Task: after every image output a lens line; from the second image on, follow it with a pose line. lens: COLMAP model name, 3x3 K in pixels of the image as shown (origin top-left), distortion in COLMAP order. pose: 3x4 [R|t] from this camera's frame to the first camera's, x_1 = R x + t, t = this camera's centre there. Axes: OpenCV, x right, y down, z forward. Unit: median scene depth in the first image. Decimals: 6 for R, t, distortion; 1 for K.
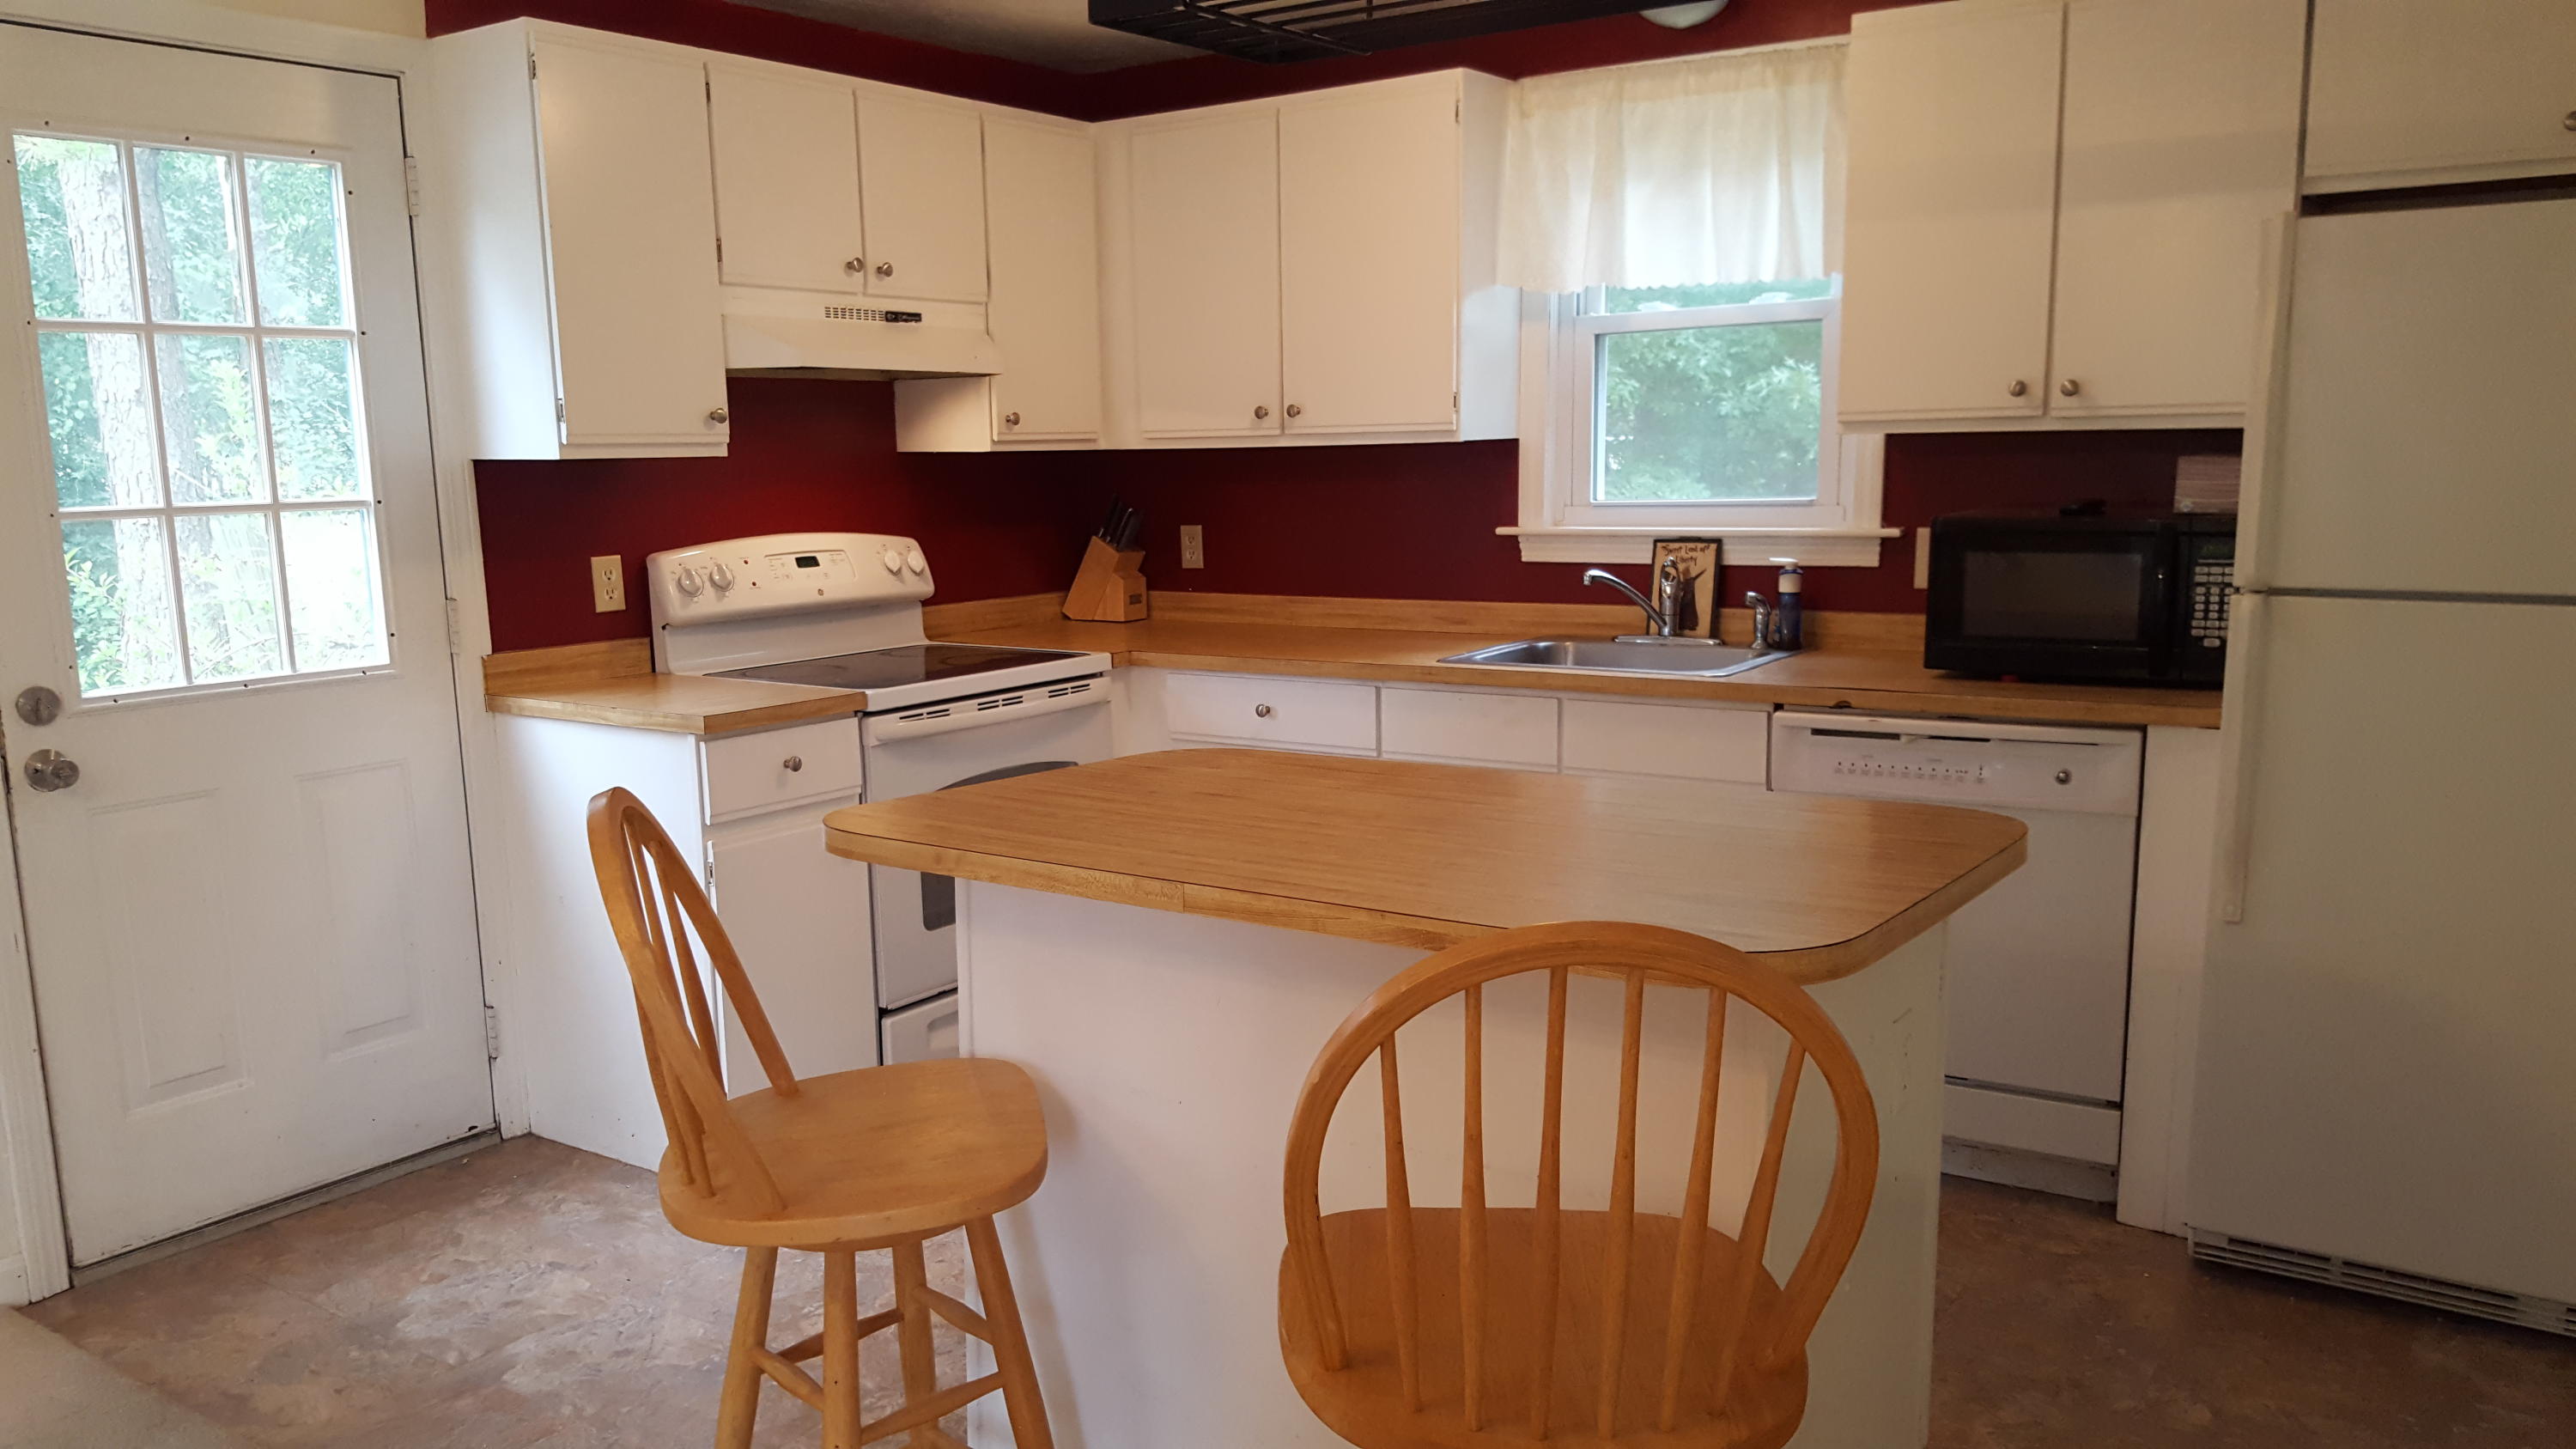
lens RADIAL K [[1905.5, 0, 1299.1], [0, 1905.5, 759.4], [0, 0, 1]] dist [0.036742, -0.038885]
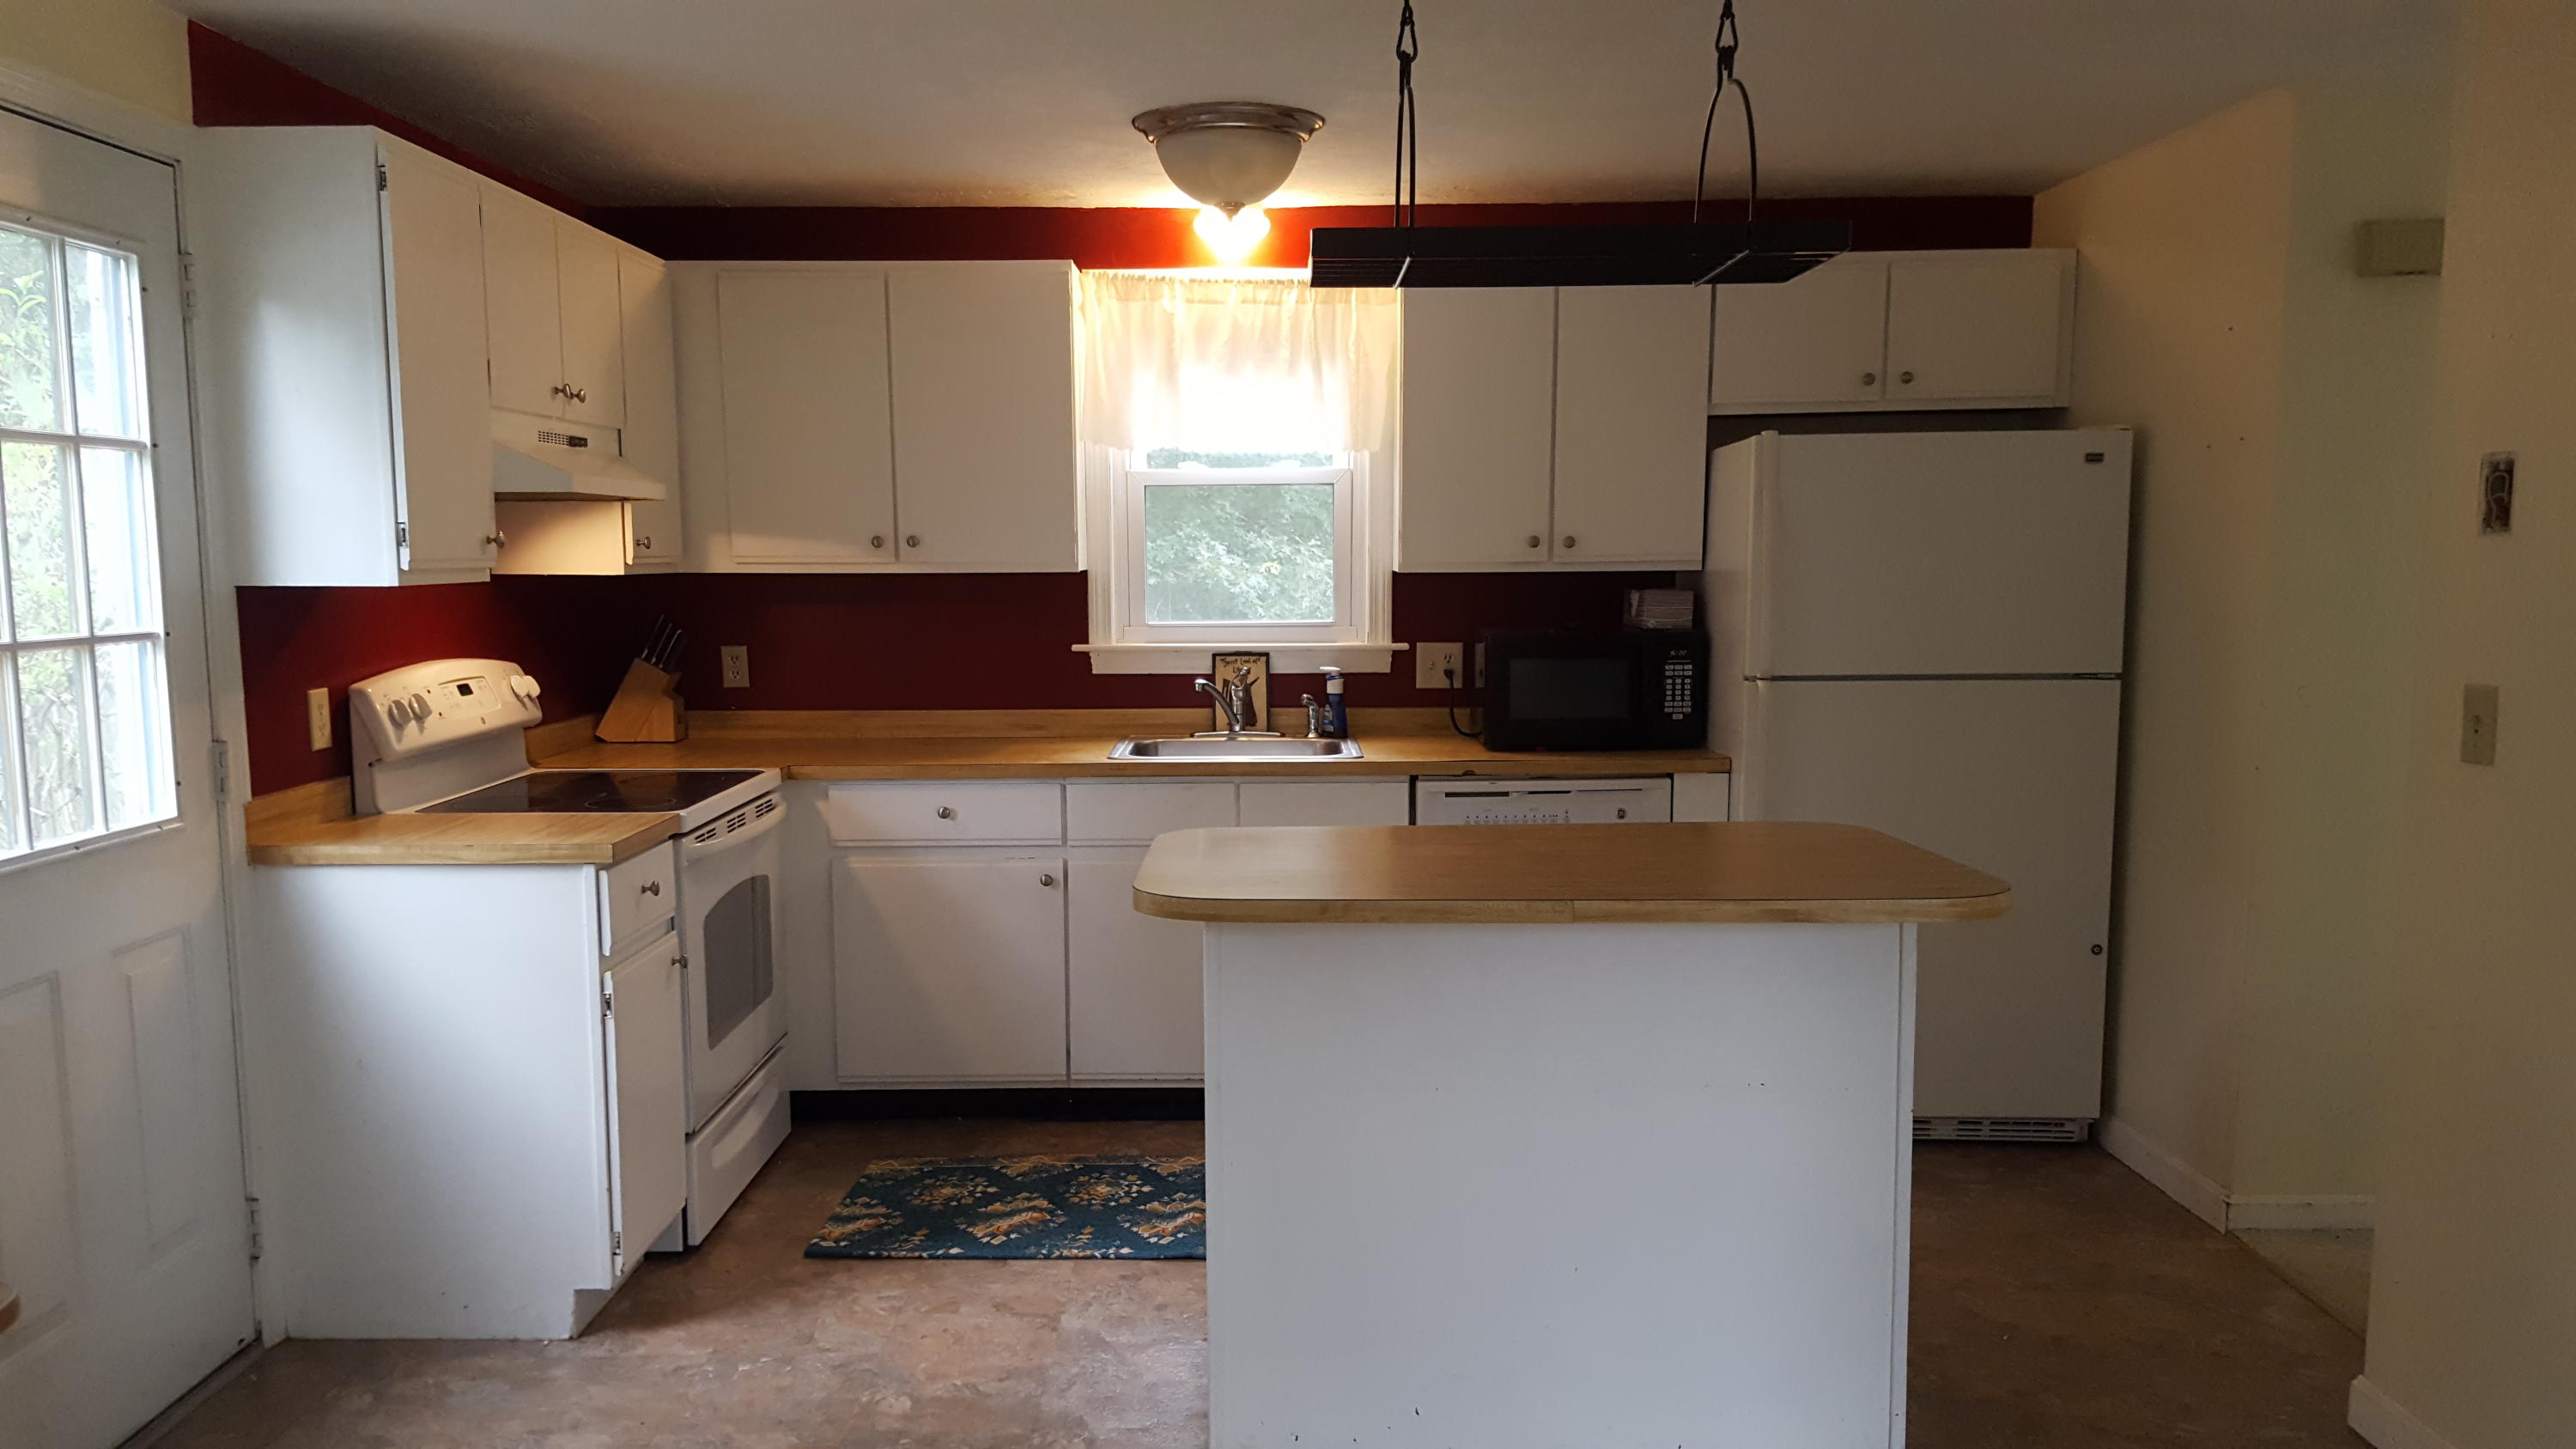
lens RADIAL K [[1905.5, 0, 1279.5], [0, 1905.5, 748.5], [0, 0, 1]] dist [0.036742, -0.038885]
pose [[0.810139, -0.044356, 0.584558, -0.563482], [0.082016, 0.995903, -0.038096, -0.005527], [-0.580473, 0.078806, 0.810457, -0.008349]]
